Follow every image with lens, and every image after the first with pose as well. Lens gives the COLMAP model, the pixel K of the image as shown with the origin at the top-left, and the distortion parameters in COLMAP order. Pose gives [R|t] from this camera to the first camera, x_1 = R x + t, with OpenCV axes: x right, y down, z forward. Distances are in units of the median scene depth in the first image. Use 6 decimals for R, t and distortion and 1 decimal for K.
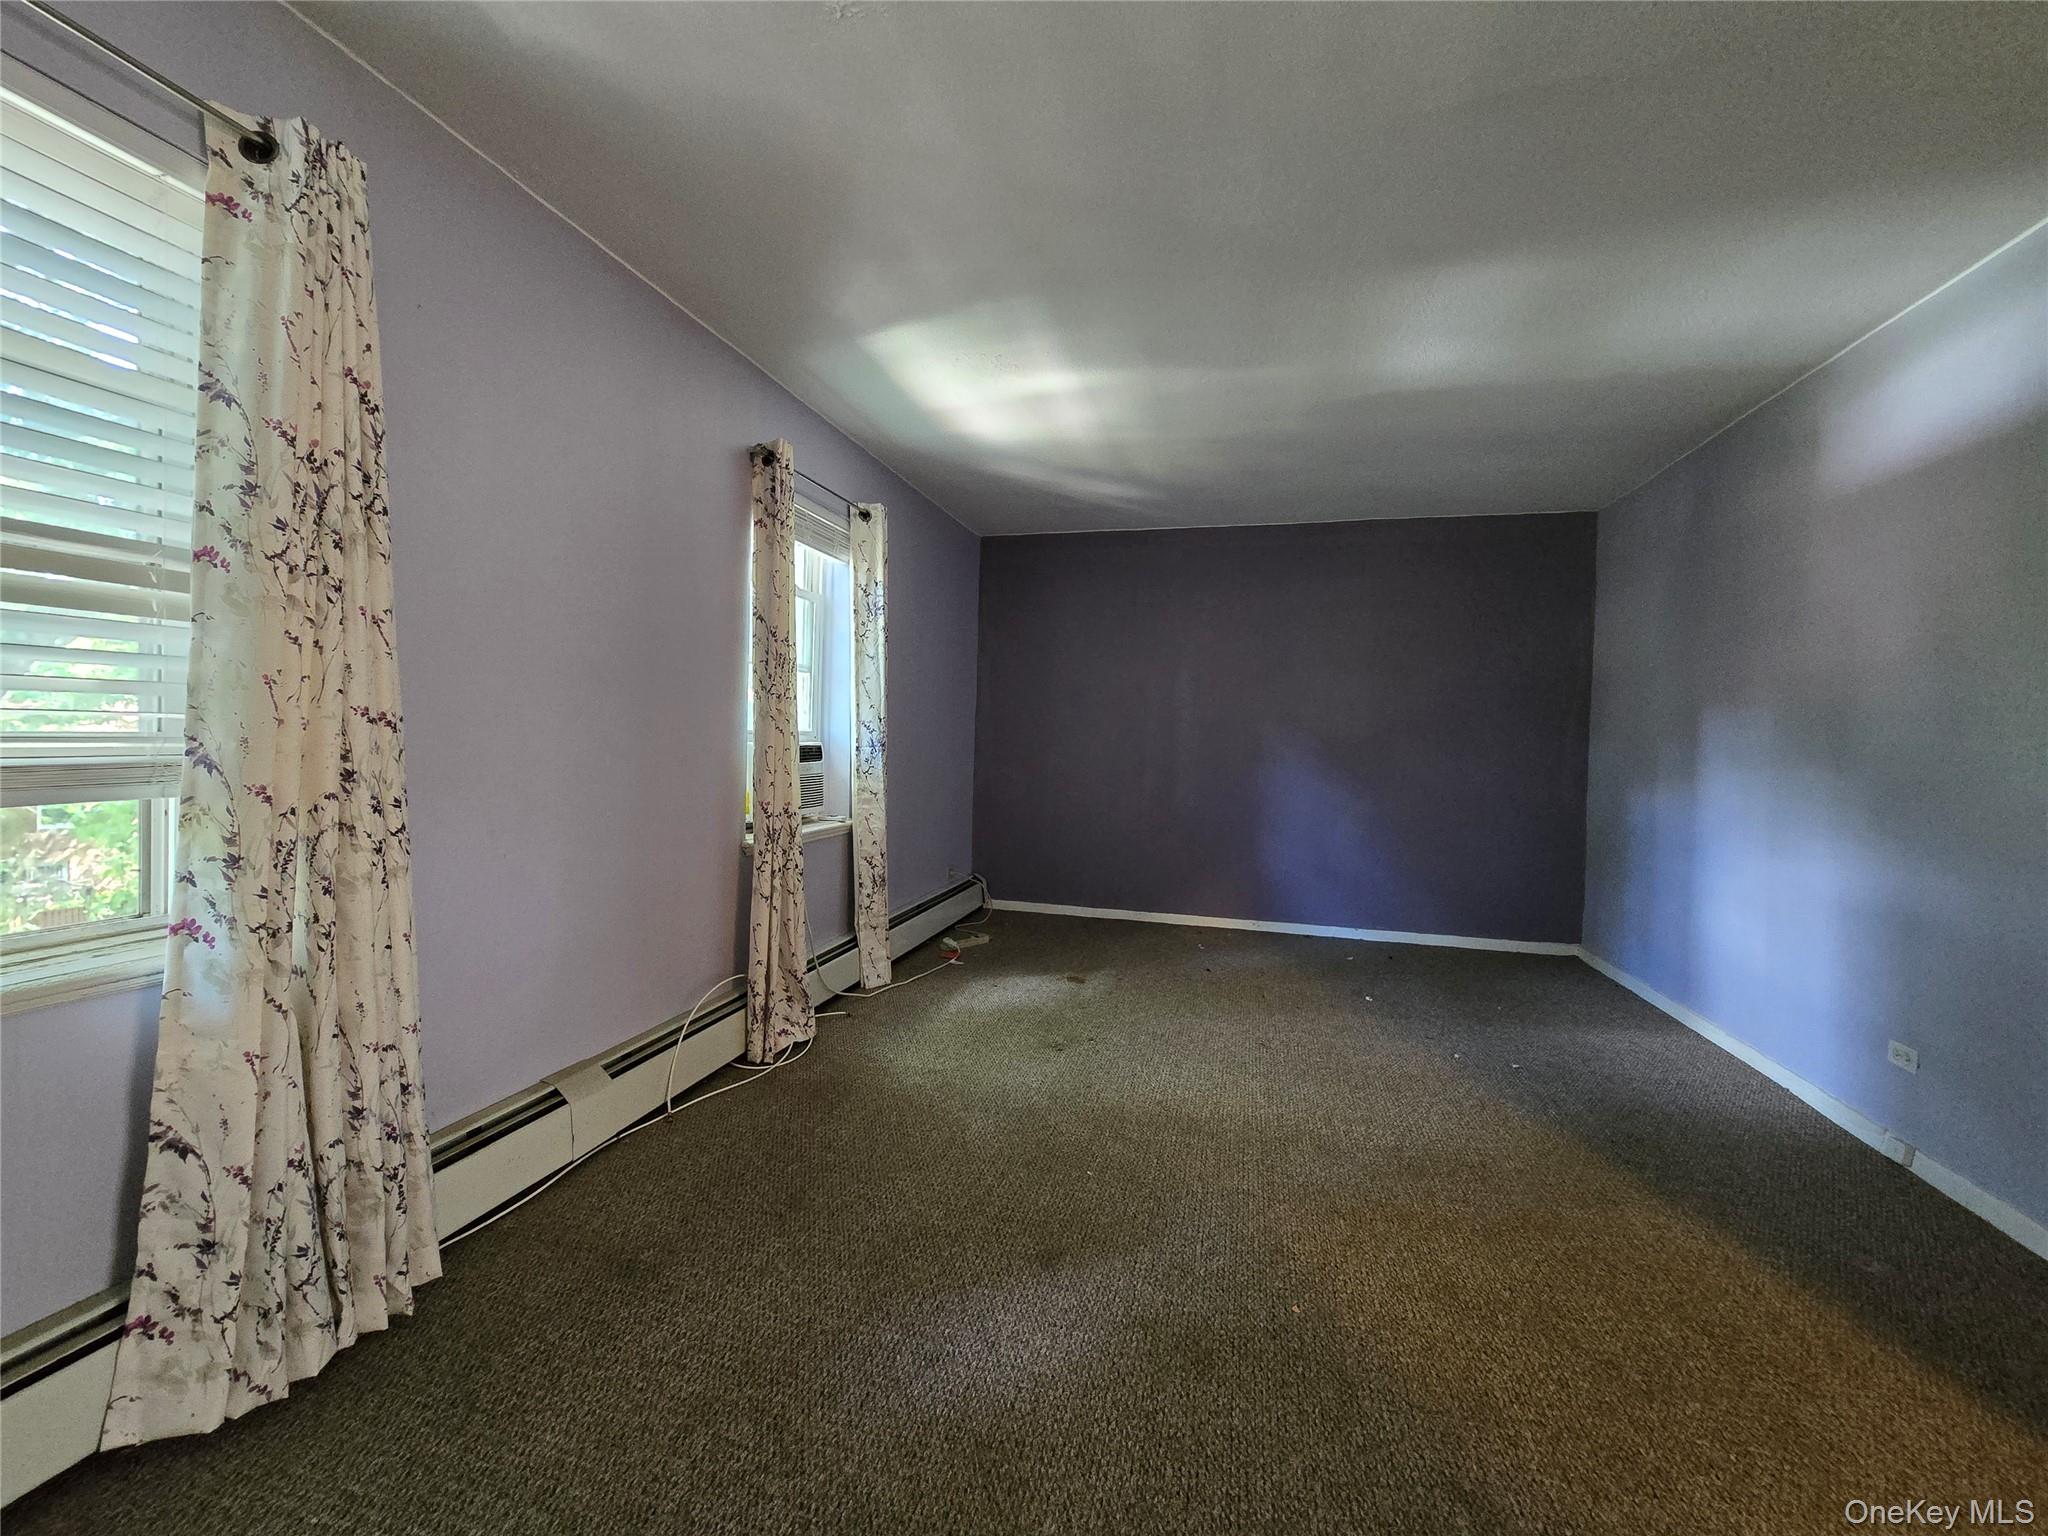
lens RADIAL K [[841.0, 0, 1029.0], [0, 841.0, 768.8], [0, 0, 1]] dist [0.000612, 0.000369]
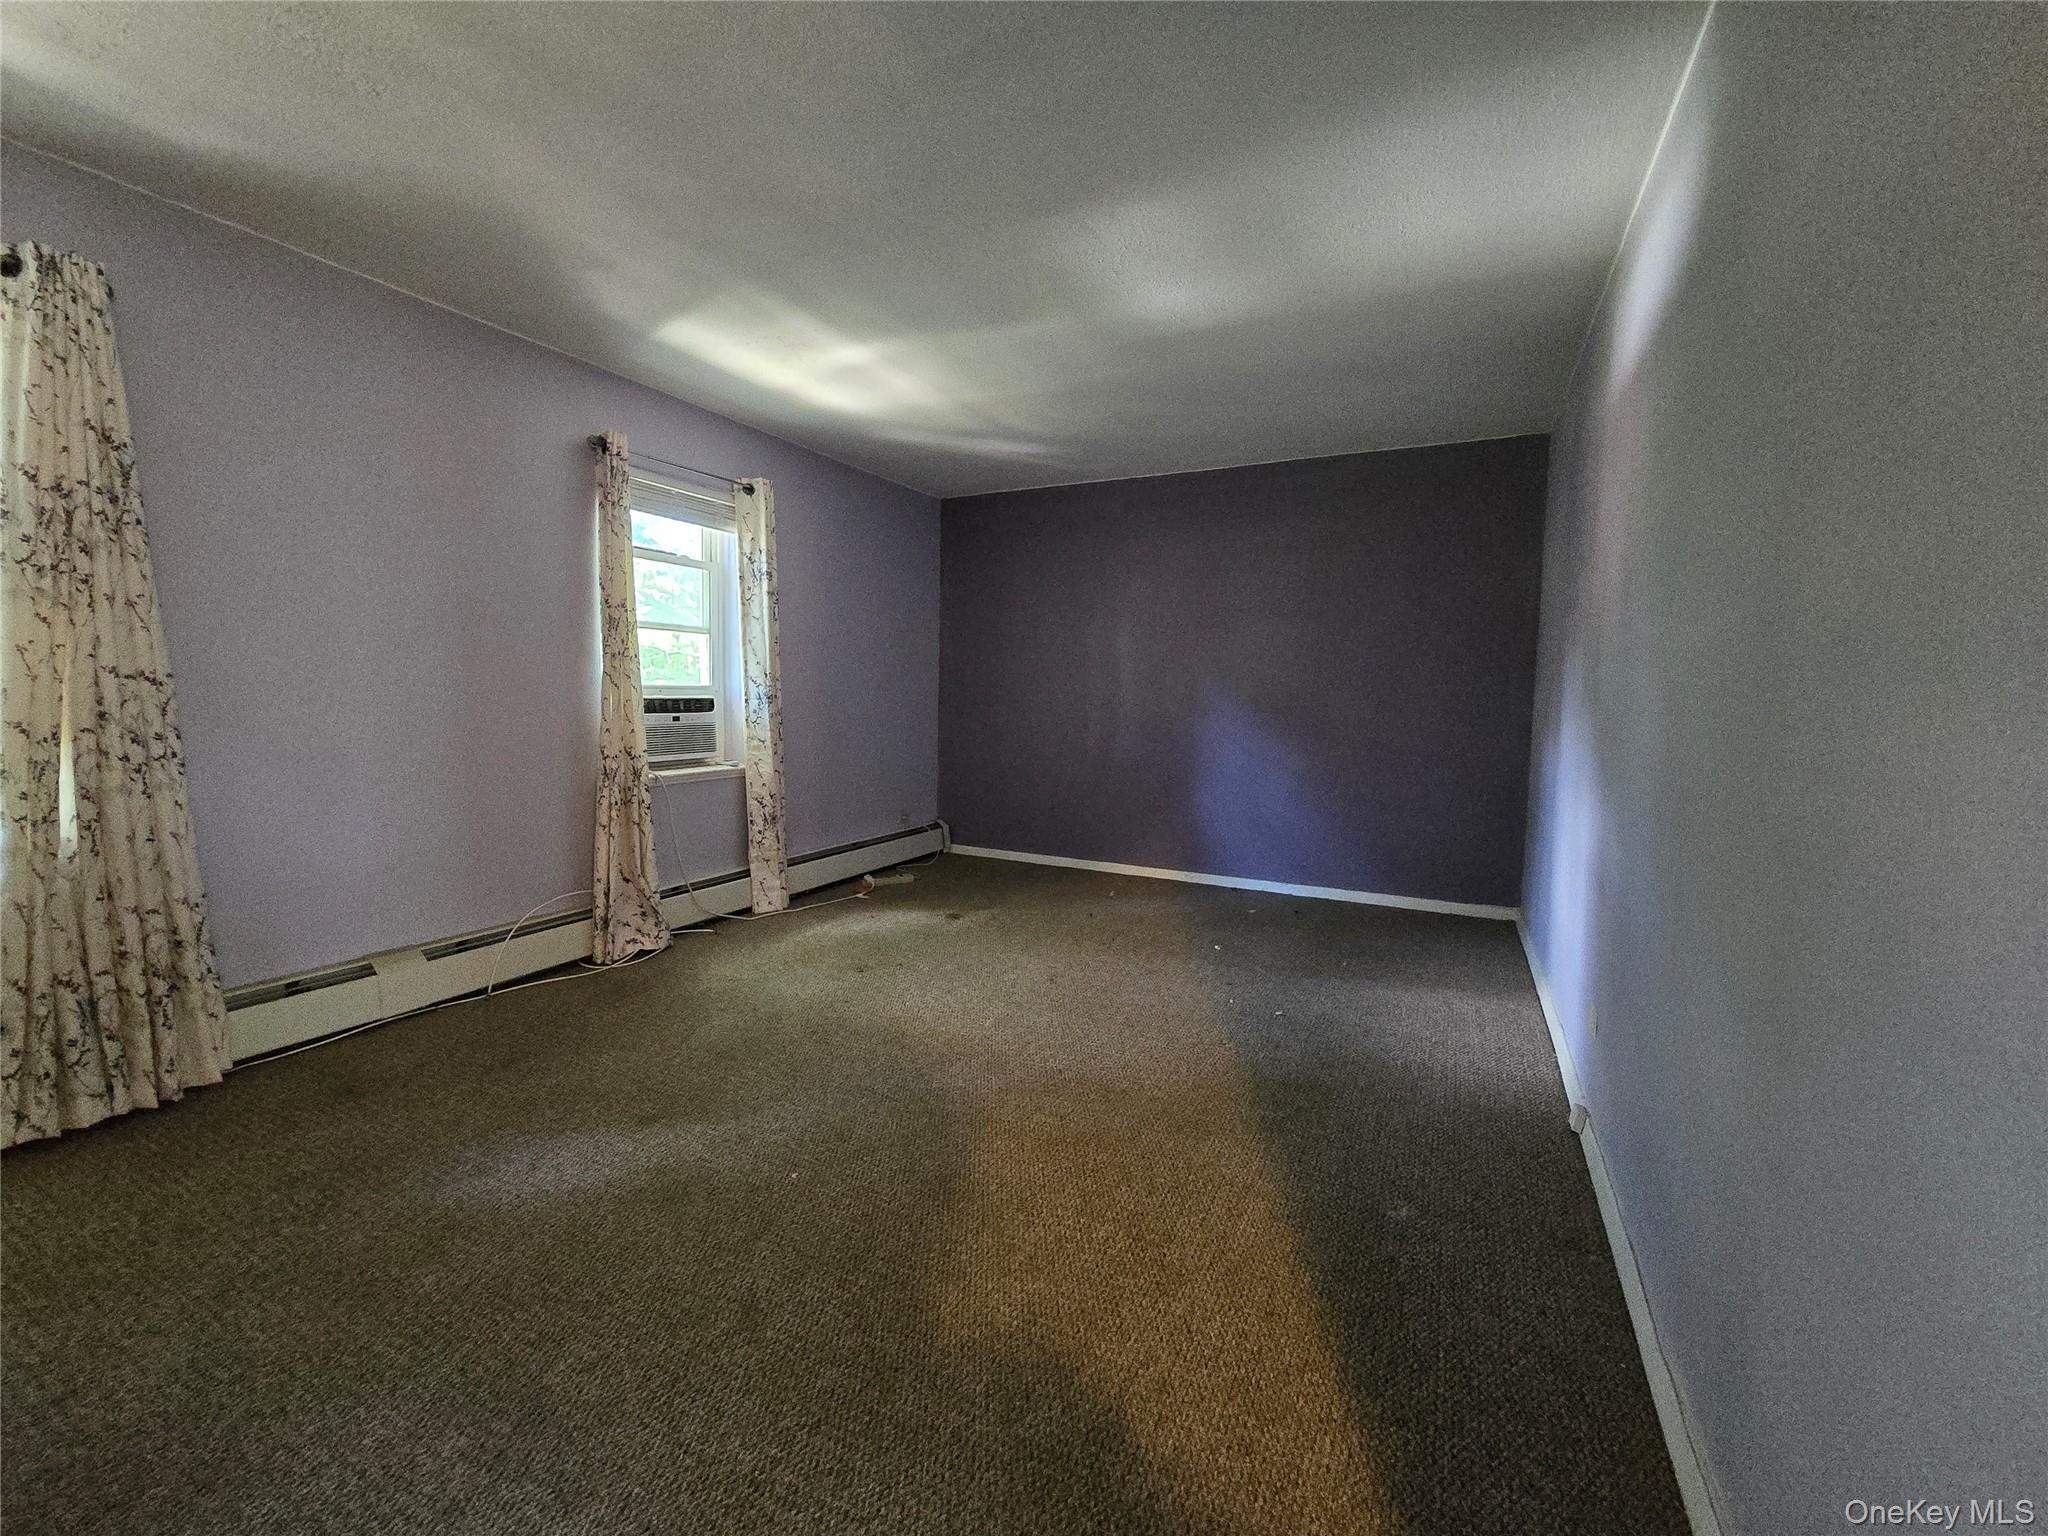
lens RADIAL K [[838.3, 0, 1024.0], [0, 838.3, 768.0], [0, 0, 1]] dist [0.000462, -0.000255]
pose [[0.977644, 0.009924, -0.210033, 0.513244], [0.000302, 0.998818, 0.048599, 0.014356], [0.210267, -0.047576, 0.976486, -0.022838]]
